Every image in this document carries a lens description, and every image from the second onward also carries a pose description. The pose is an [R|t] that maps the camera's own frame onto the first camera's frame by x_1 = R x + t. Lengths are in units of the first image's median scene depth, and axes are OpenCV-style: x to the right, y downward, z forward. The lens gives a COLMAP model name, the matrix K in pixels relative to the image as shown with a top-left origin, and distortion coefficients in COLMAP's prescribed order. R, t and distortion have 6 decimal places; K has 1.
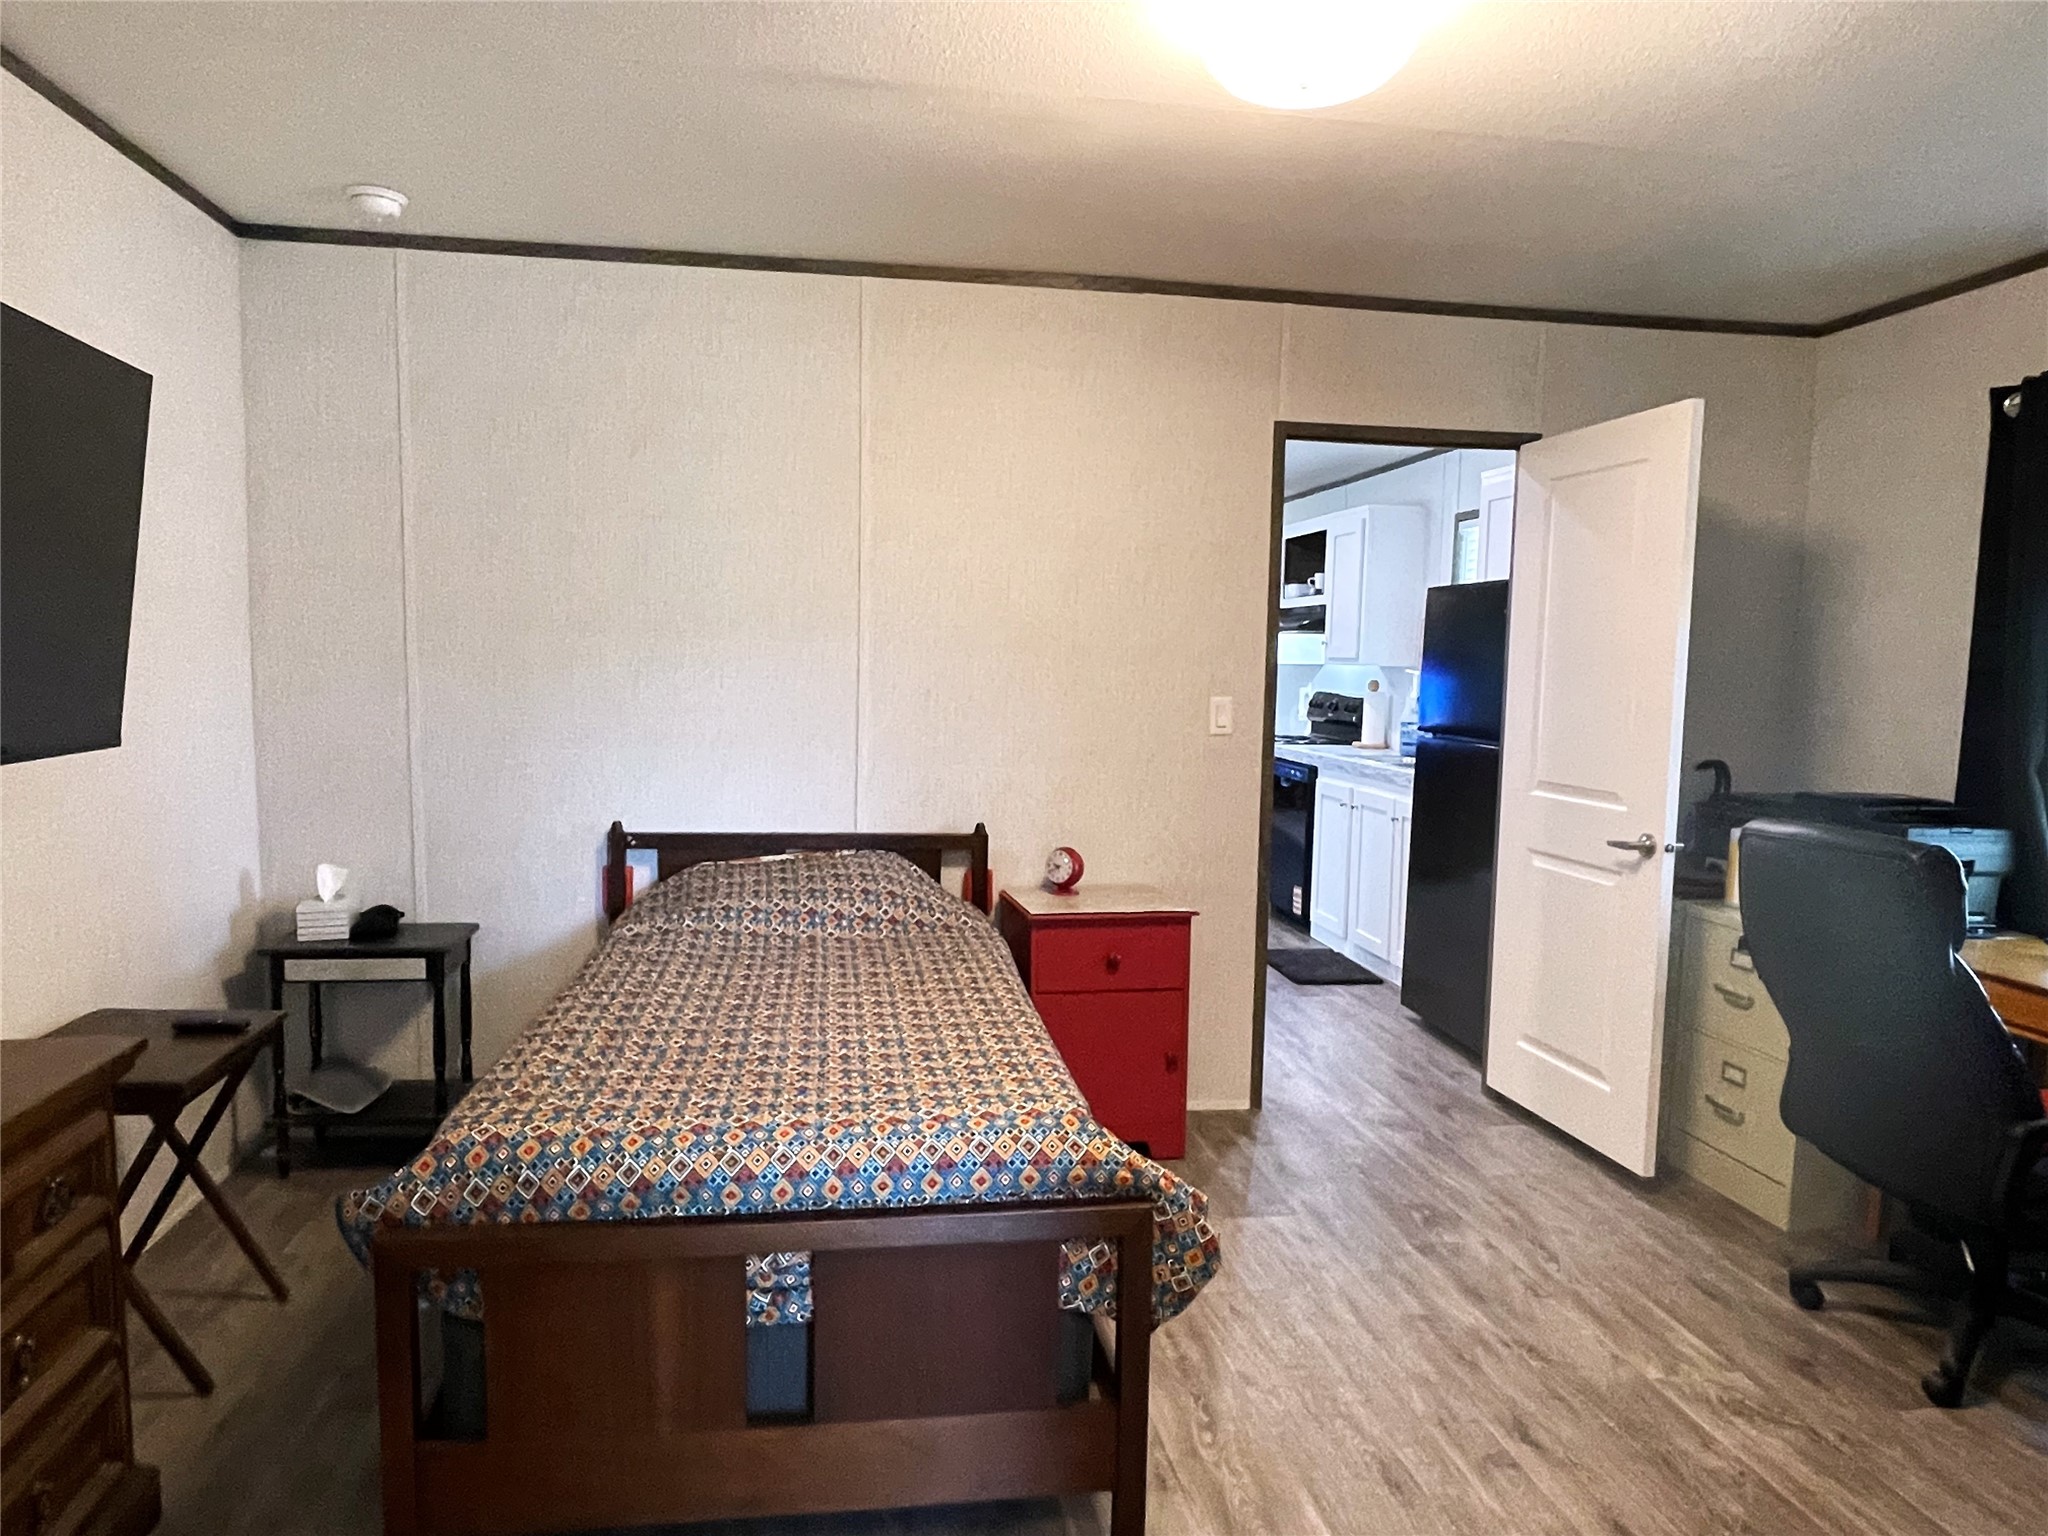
lens RADIAL K [[1347.8, 0, 1020.3], [0, 1347.8, 779.7], [0, 0, 1]] dist [-0.010686, -0.003244]
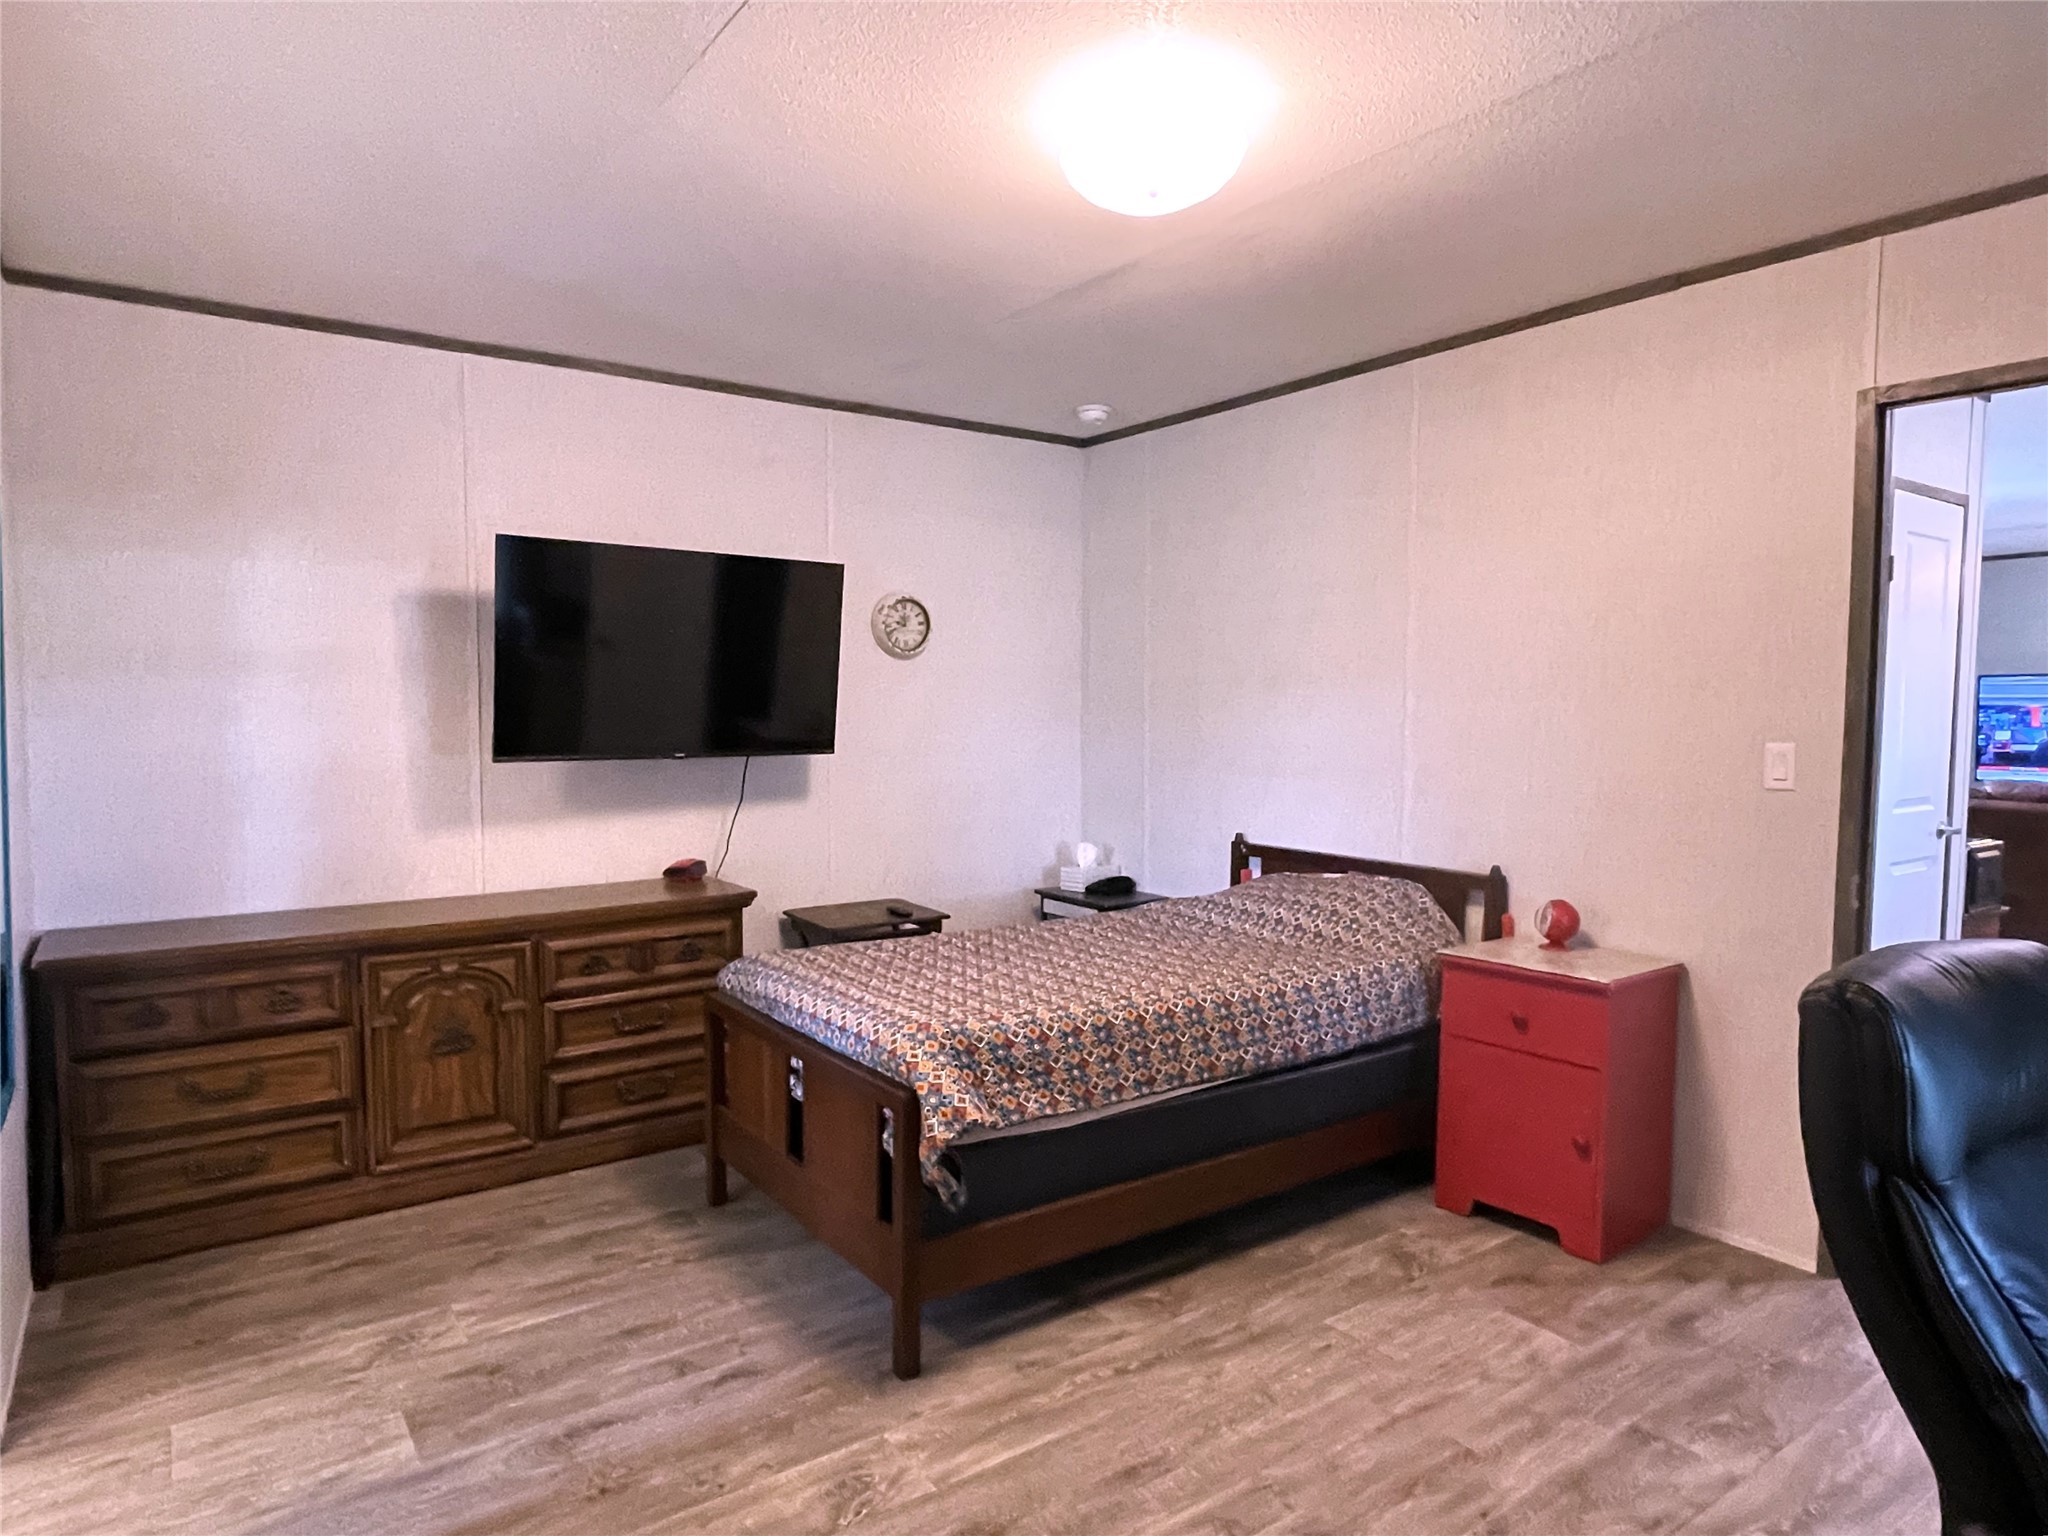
lens RADIAL K [[1254.0, 0, 1014.2], [0, 1254.0, 763.4], [0, 0, 1]] dist [0.000870, 0.001962]
pose [[0.435386, 0.024955, -0.899898, 0.680804], [-0.073547, 0.997260, -0.007928, -0.010319], [0.897234, 0.069637, 0.436029, 0.274092]]
